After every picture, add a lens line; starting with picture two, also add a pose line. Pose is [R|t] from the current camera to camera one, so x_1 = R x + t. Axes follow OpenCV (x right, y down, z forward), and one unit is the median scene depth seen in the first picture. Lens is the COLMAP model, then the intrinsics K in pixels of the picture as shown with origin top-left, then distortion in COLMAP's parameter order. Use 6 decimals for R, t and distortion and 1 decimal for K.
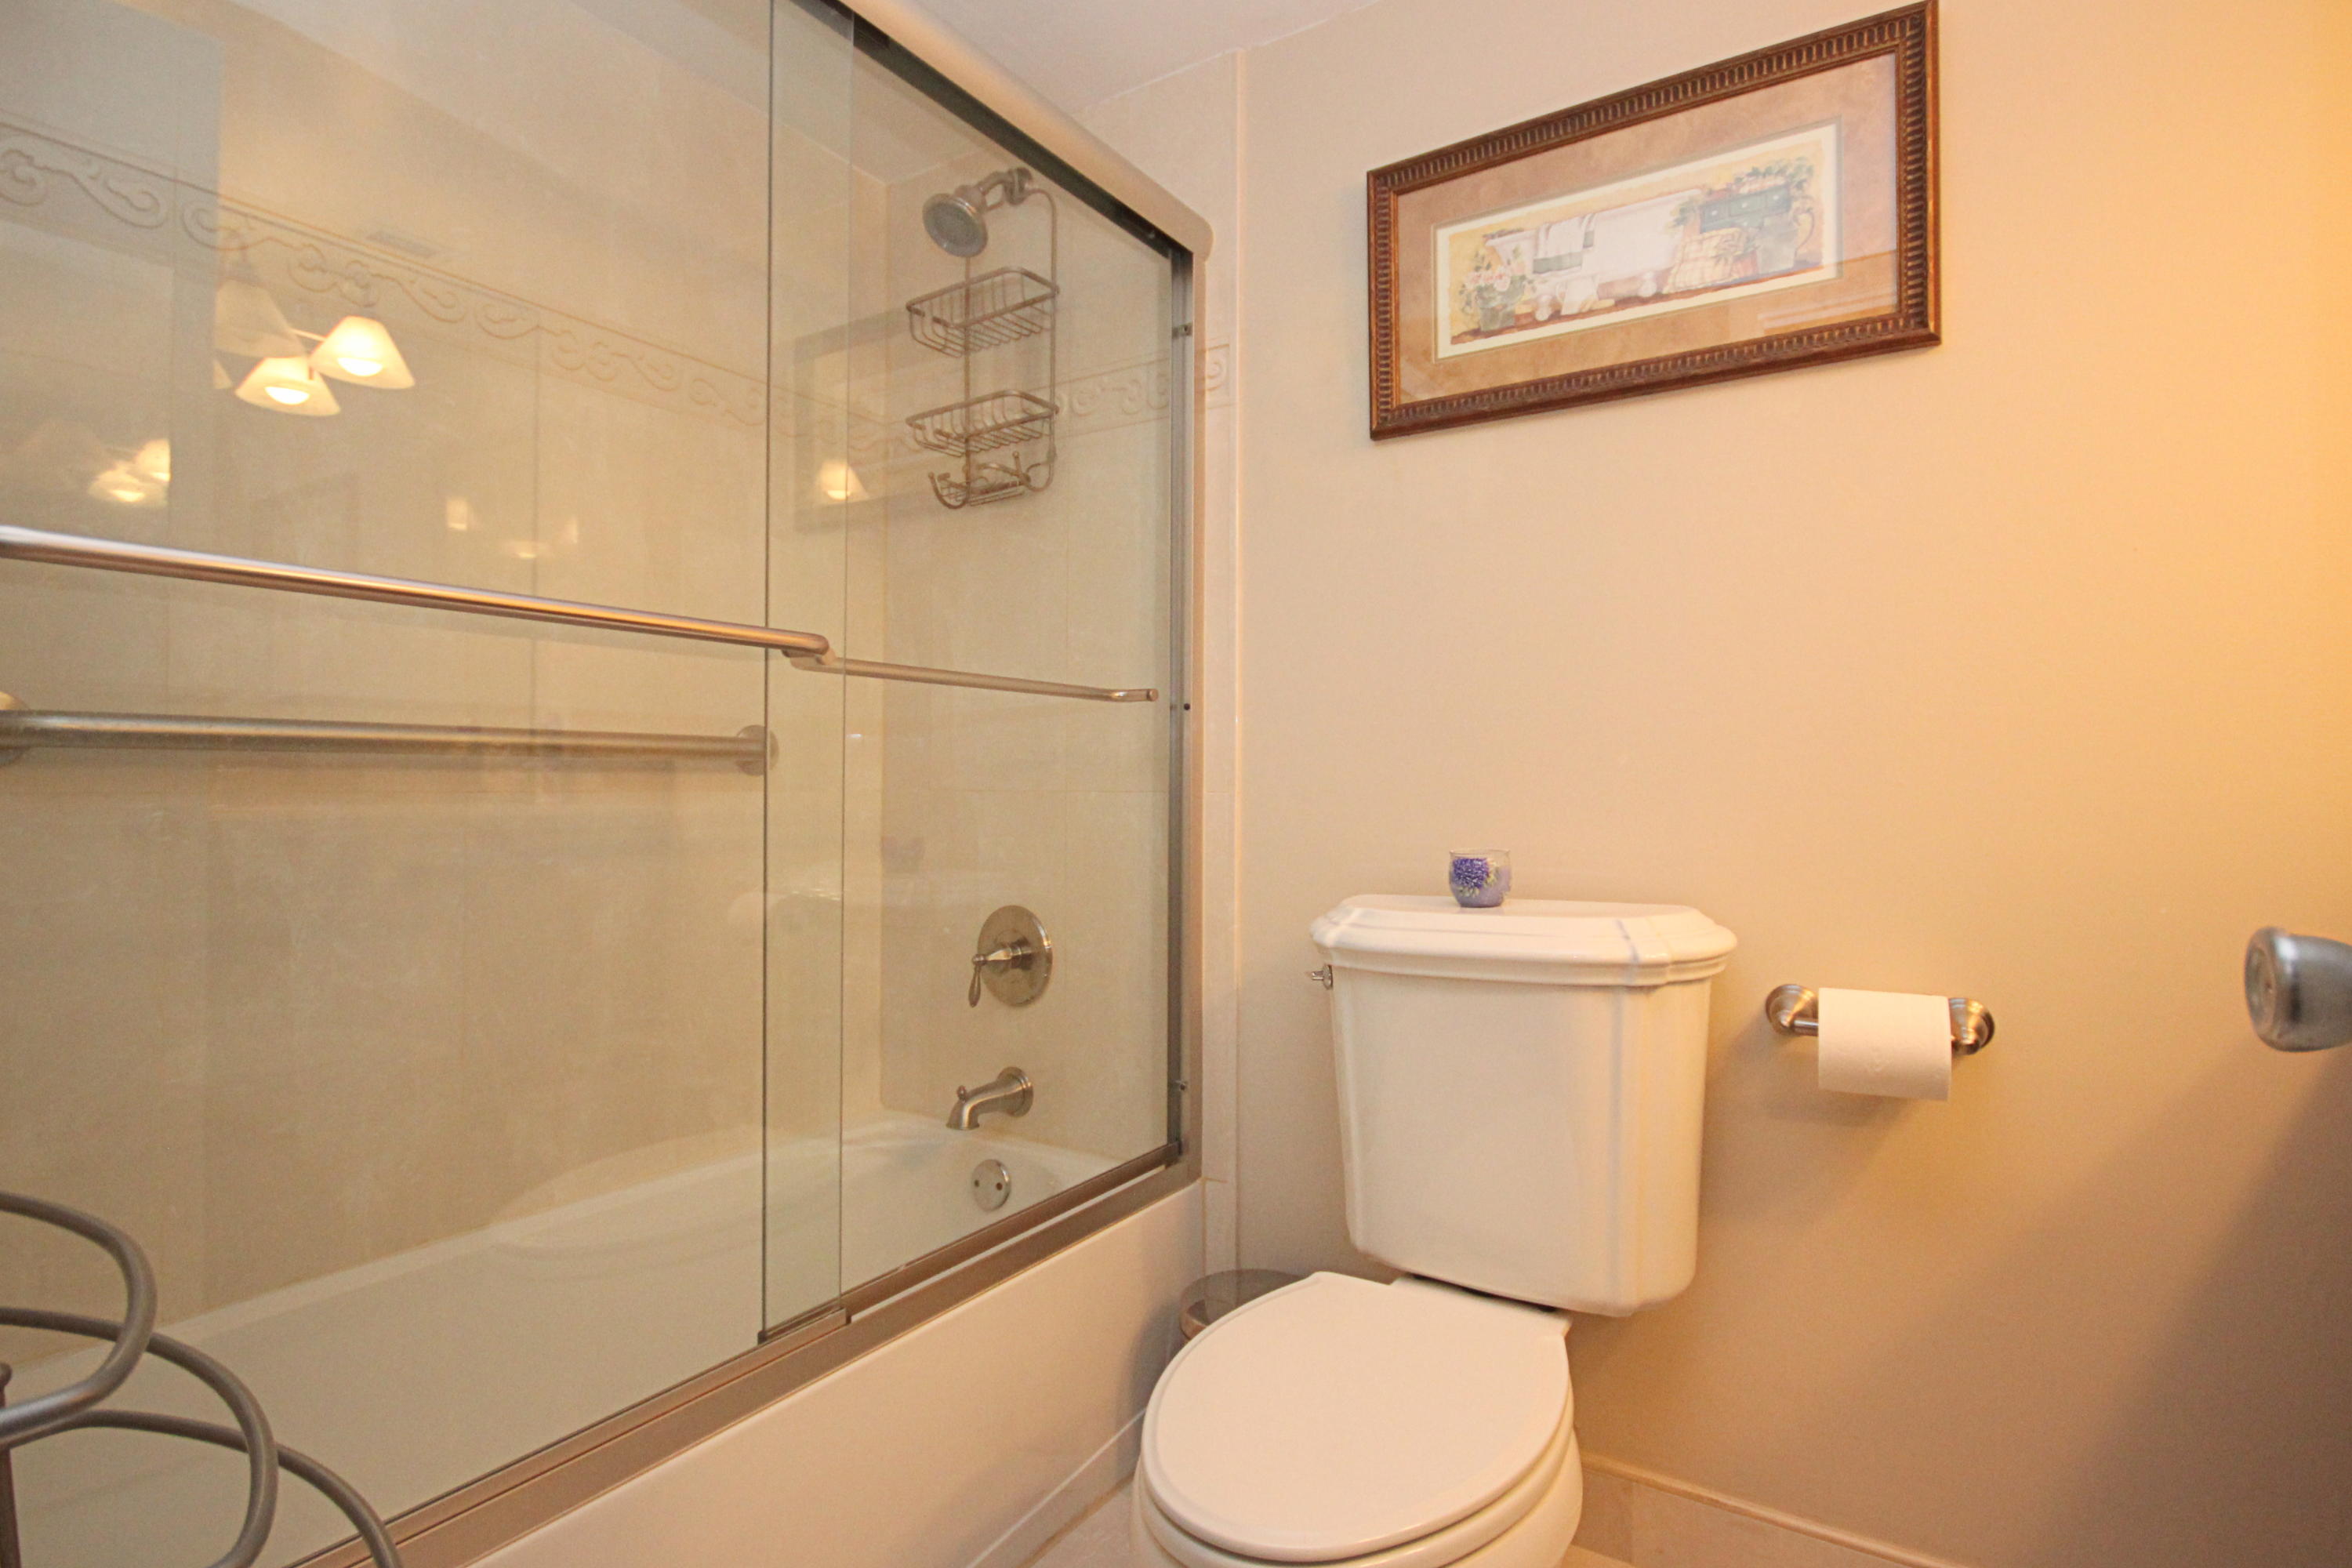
lens RADIAL K [[1183.1, 0, 1213.3], [0, 1183.1, 780.1], [0, 0, 1]] dist [0.000893, 0.000699]
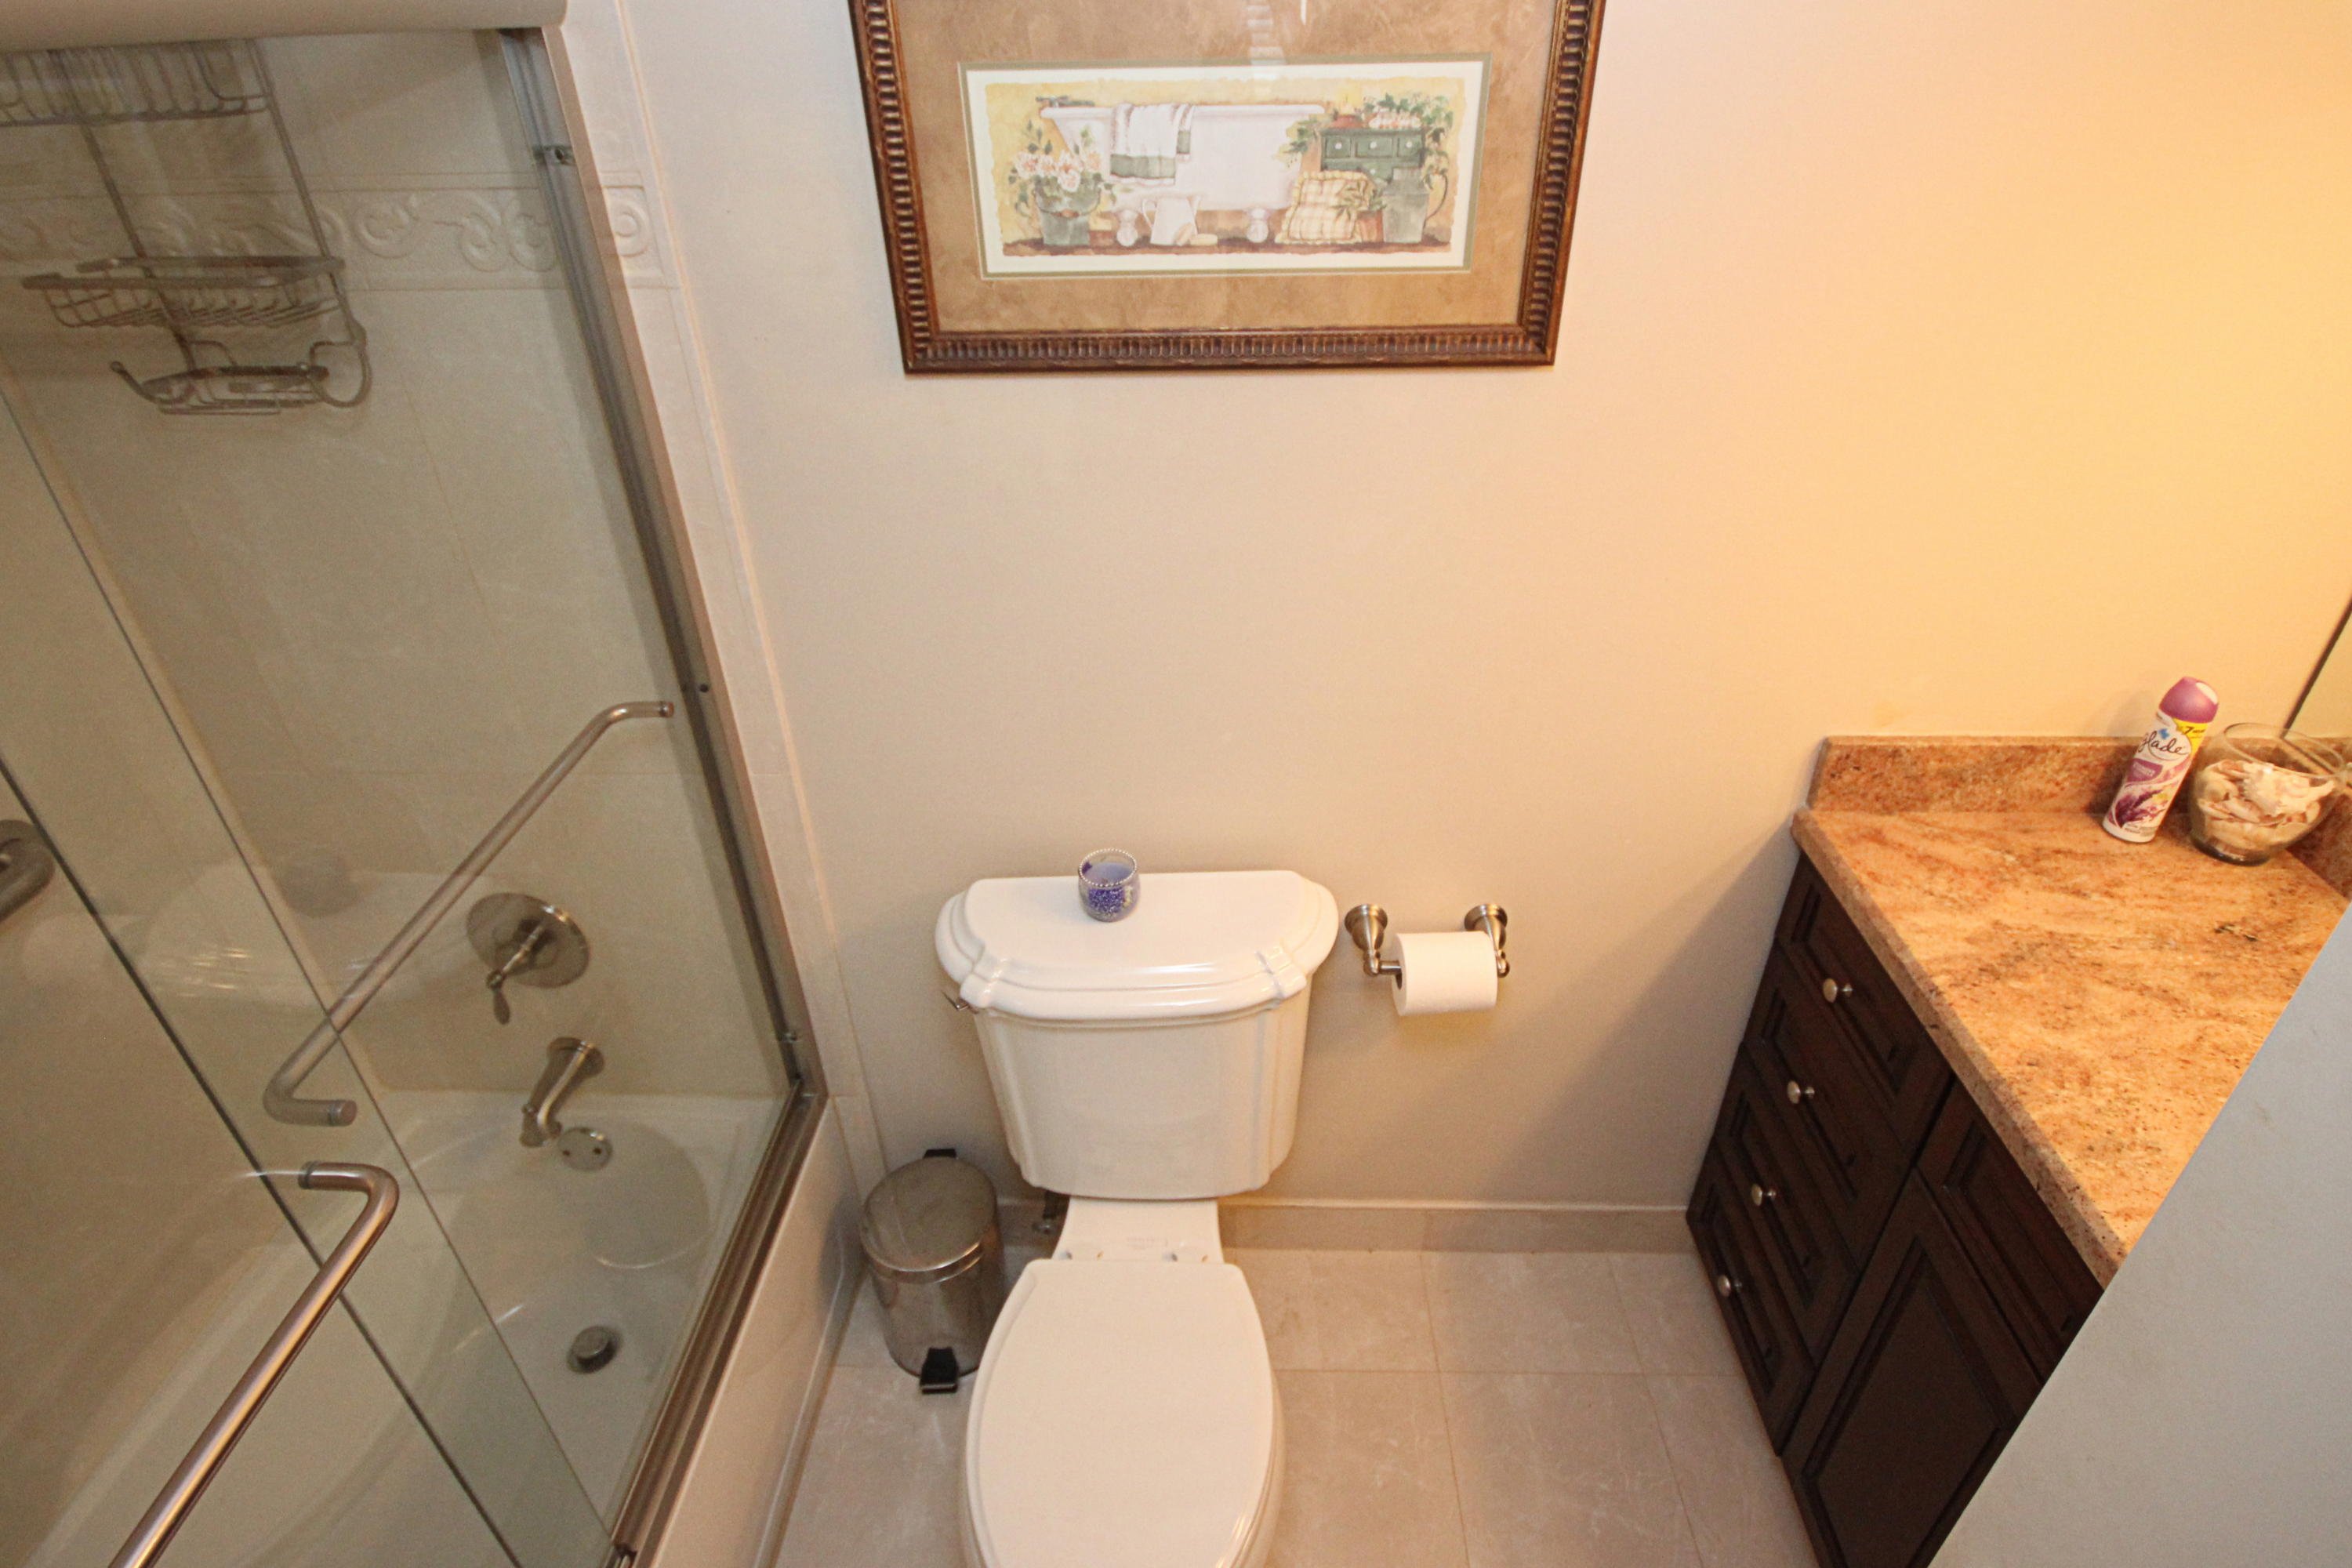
lens RADIAL K [[1183.1, 0, 1213.3], [0, 1183.1, 780.1], [0, 0, 1]] dist [0.000893, 0.000699]
pose [[0.858352, -0.279303, 0.430375, -0.103478], [0.005715, 0.843989, 0.536329, -0.510103], [-0.513030, -0.457899, 0.726036, 0.251899]]
